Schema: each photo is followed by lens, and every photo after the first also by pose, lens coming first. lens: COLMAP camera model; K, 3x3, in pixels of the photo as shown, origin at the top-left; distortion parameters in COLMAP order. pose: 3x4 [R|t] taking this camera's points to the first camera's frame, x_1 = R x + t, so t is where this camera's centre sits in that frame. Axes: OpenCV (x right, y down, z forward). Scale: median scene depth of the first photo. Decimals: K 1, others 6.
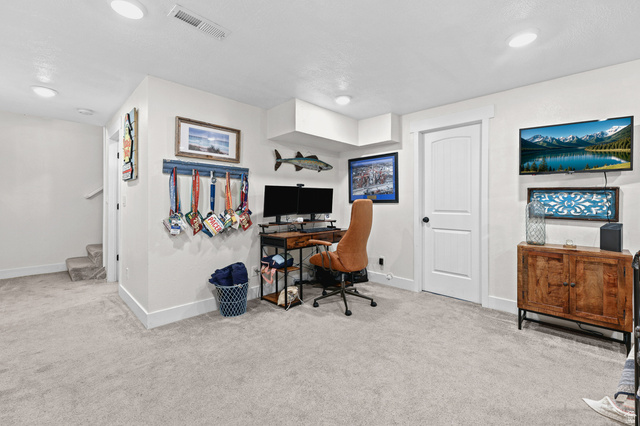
lens RADIAL K [[261.5, 0, 321.1], [0, 261.5, 205.5], [0, 0, 1]] dist [-0.001008, -0.000332]
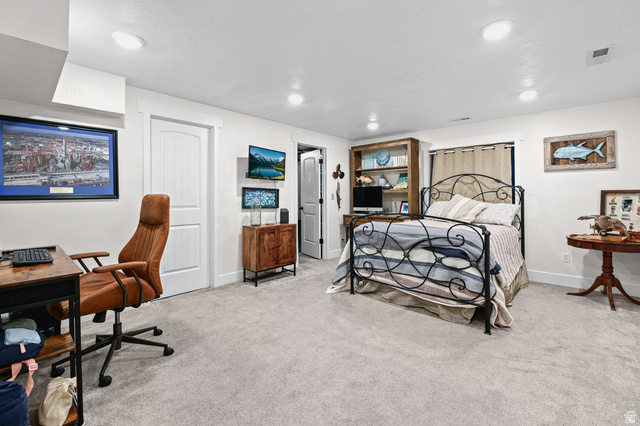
lens RADIAL K [[278.3, 0, 320.7], [0, 278.3, 194.5], [0, 0, 1]] dist [0.000366, -0.000113]
pose [[-0.007548, 0.001169, 0.999971, -0.682116], [0.007221, 0.999973, -0.001115, -0.023377], [-0.999945, 0.007212, -0.007556, 0.582395]]
